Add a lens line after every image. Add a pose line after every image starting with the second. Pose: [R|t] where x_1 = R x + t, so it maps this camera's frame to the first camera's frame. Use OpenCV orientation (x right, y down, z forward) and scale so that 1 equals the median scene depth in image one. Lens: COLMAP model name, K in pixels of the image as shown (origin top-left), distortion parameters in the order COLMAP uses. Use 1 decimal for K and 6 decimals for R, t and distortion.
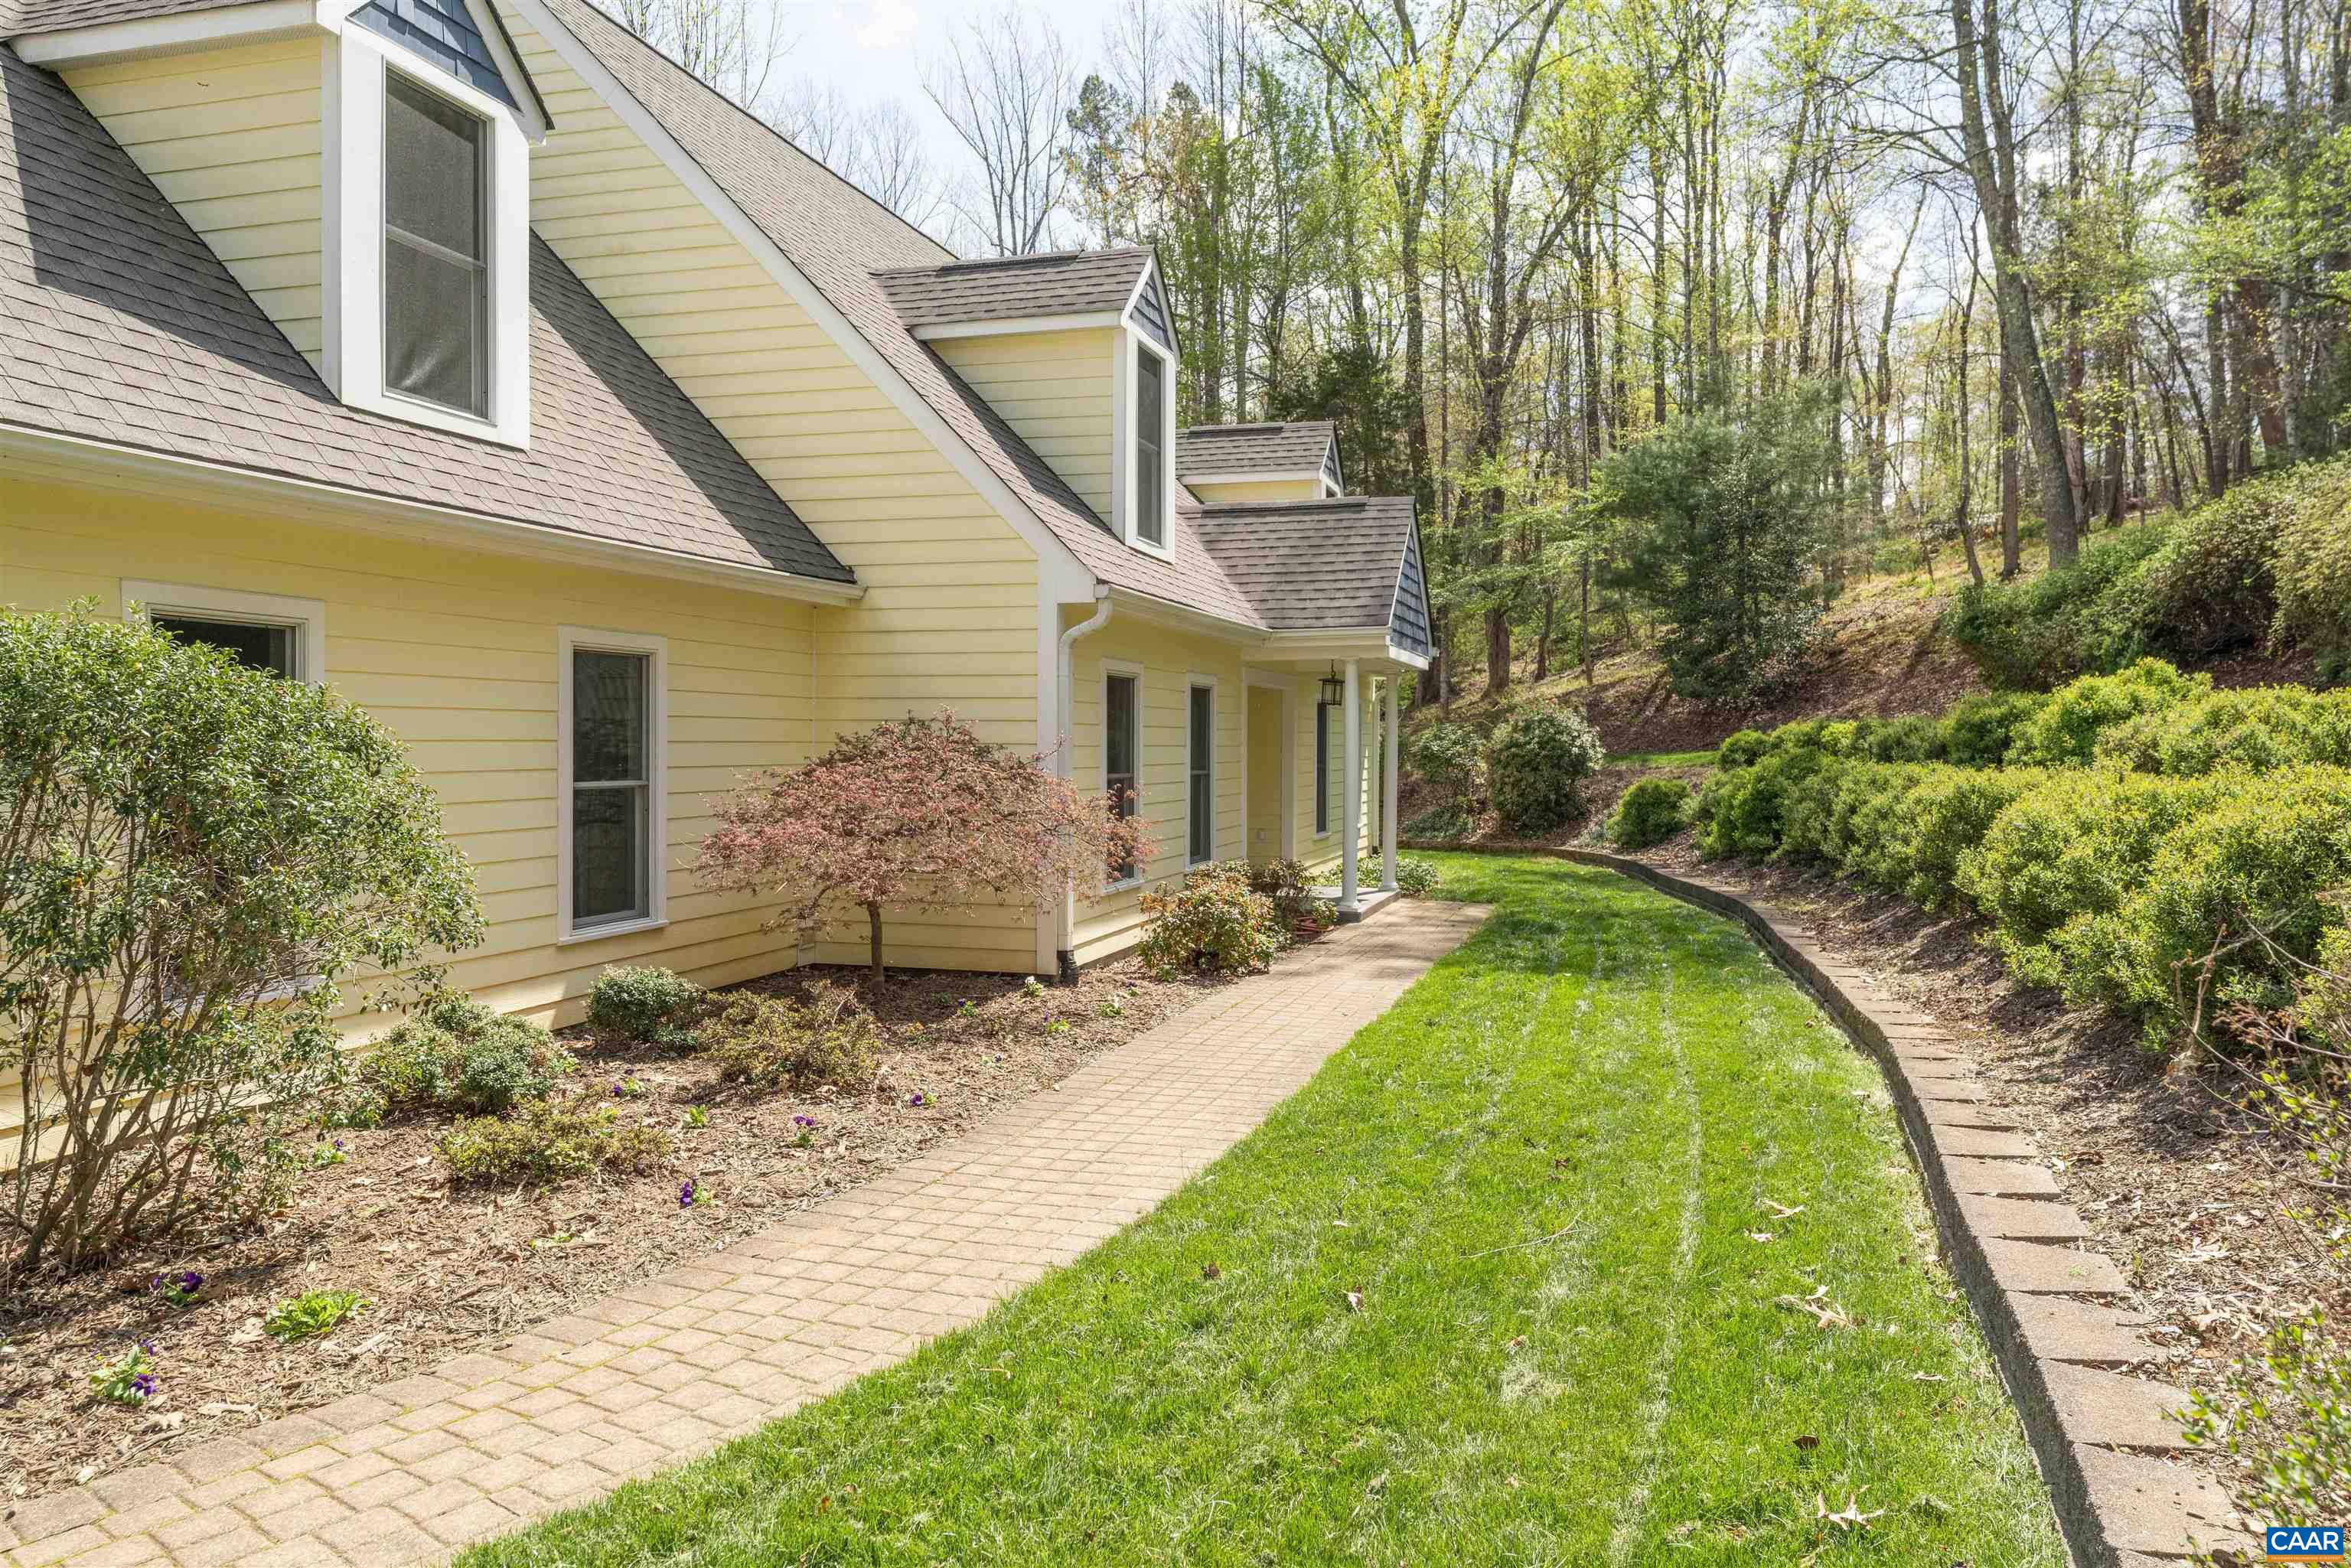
lens RADIAL K [[1518.2, 0, 1173.3], [0, 1518.2, 772.9], [0, 0, 1]] dist [0.005480, 0.002911]
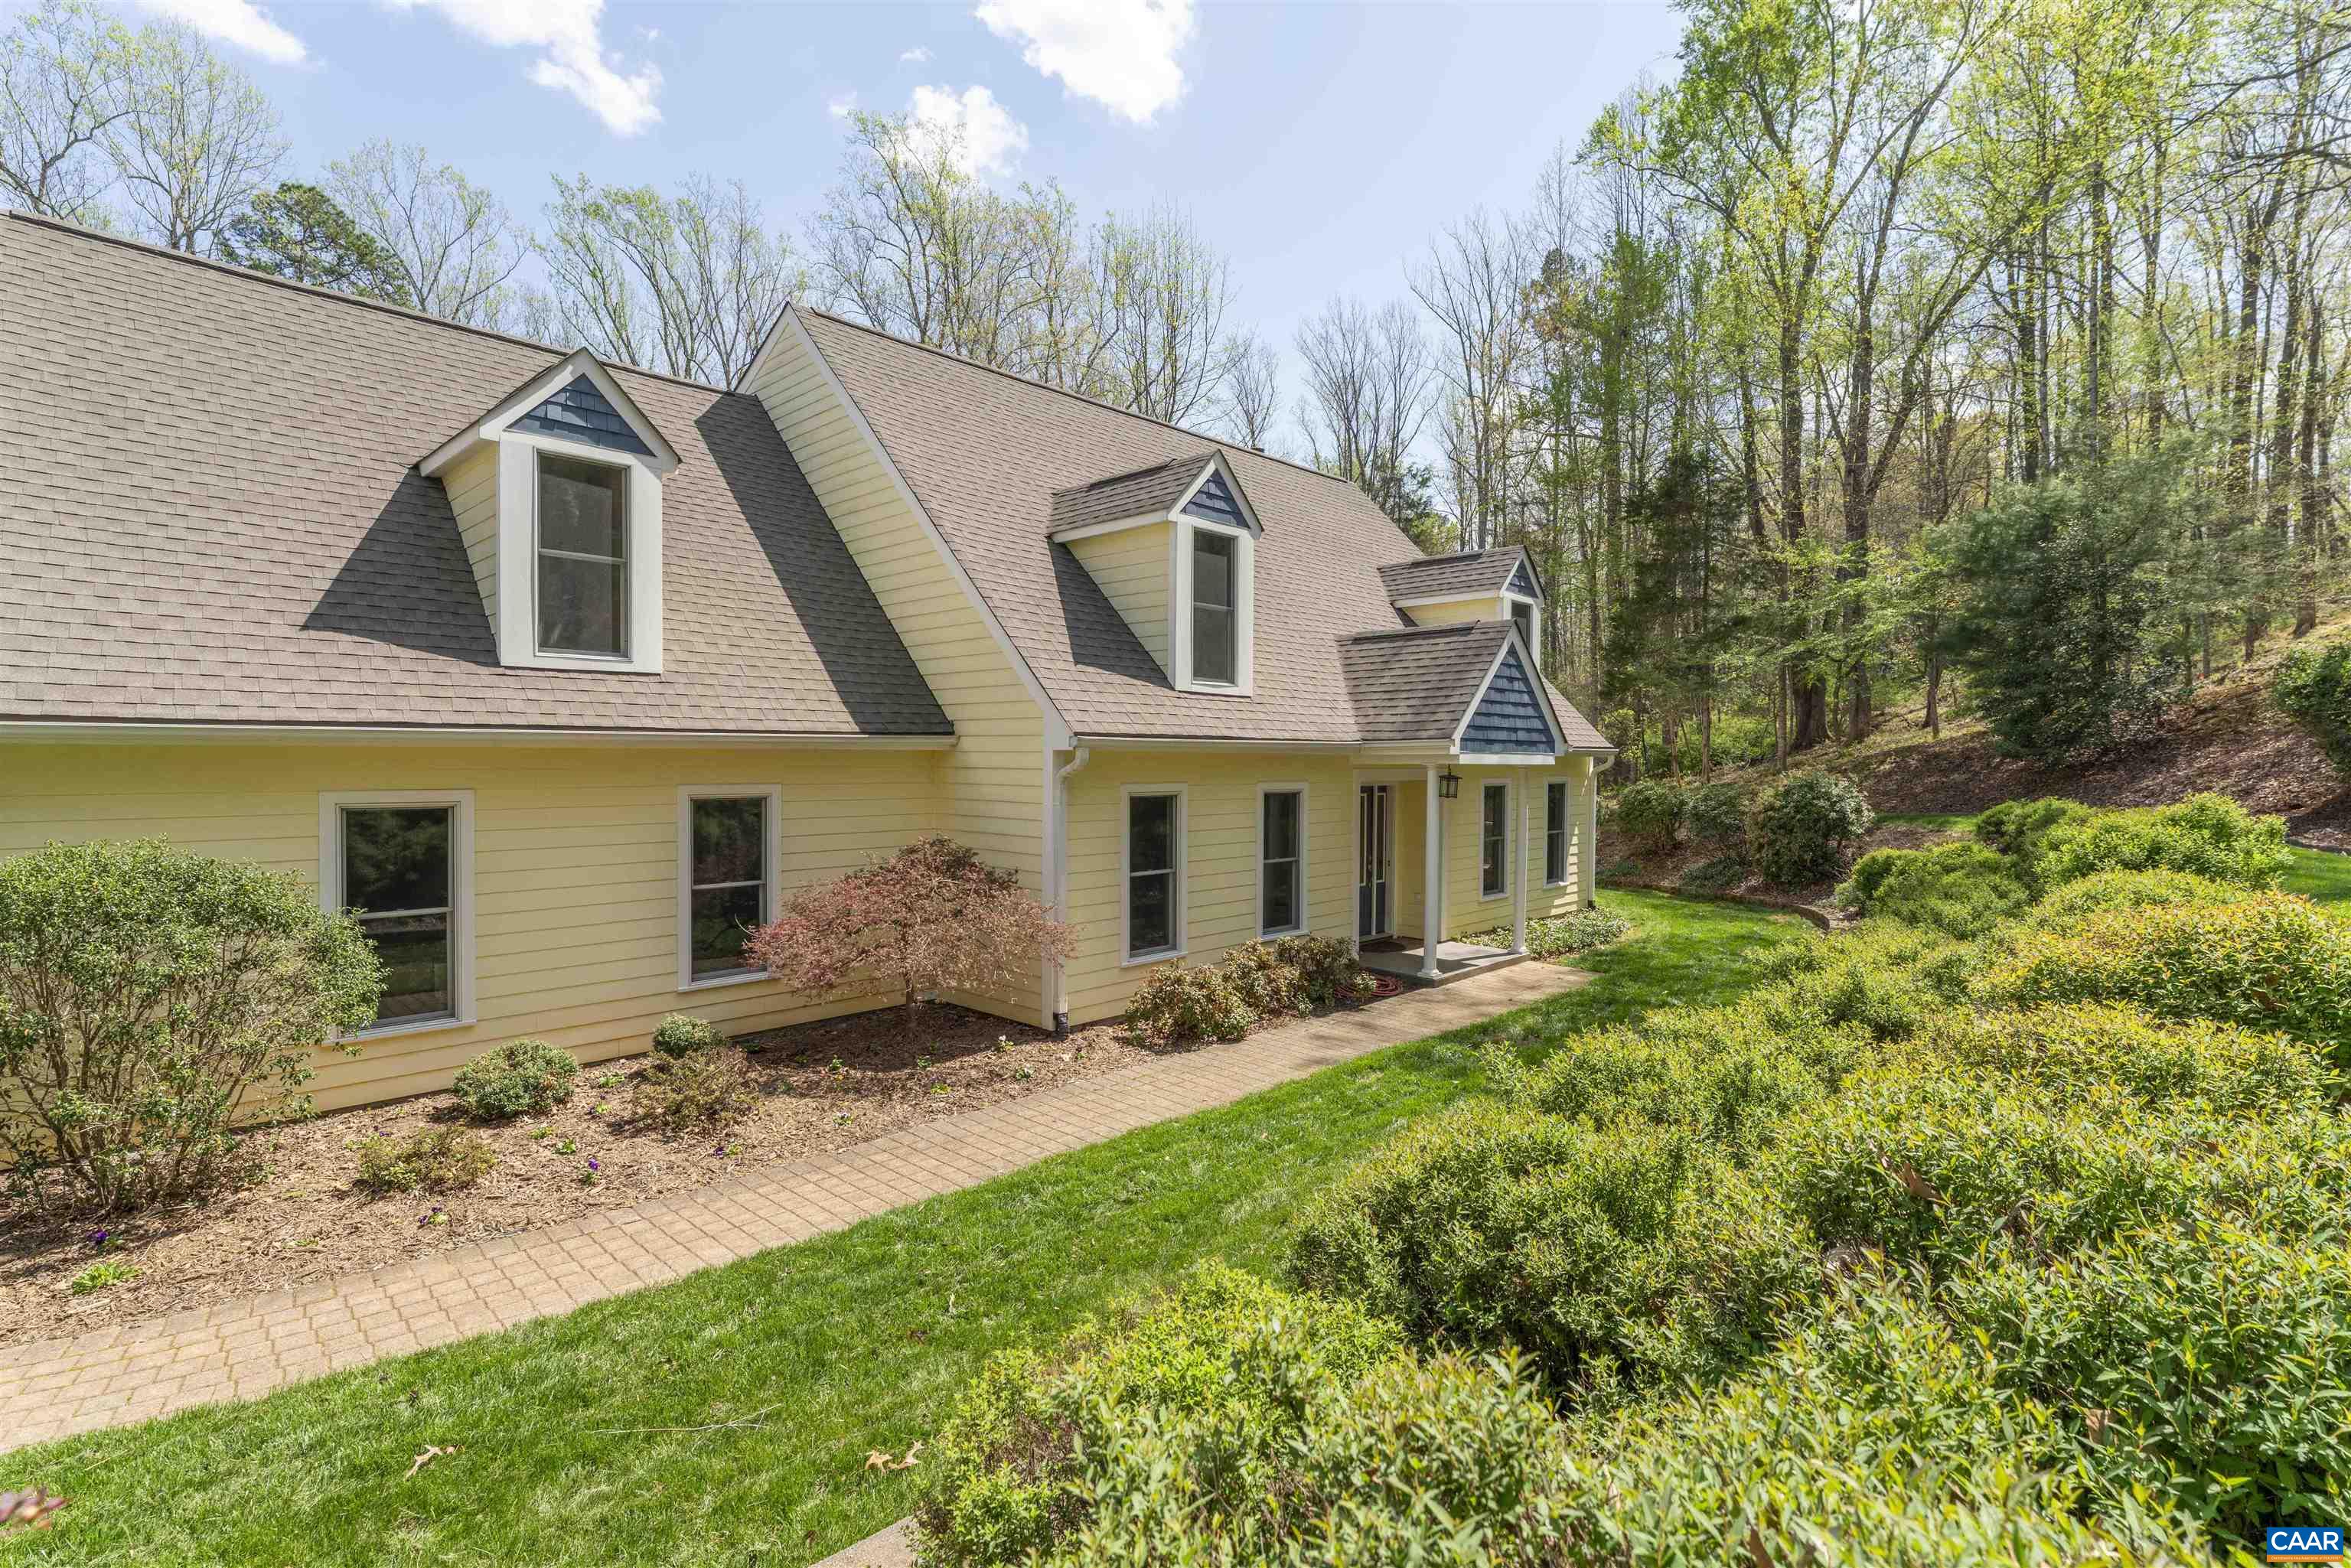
lens RADIAL K [[1088.8, 0, 1182.4], [0, 1088.8, 779.6], [0, 0, 1]] dist [-0.000854, 0.000761]
pose [[0.883197, 0.007691, -0.468939, 0.465954], [-0.004216, 0.999955, 0.008458, -0.094508], [0.468984, -0.005493, 0.883190, 0.217245]]
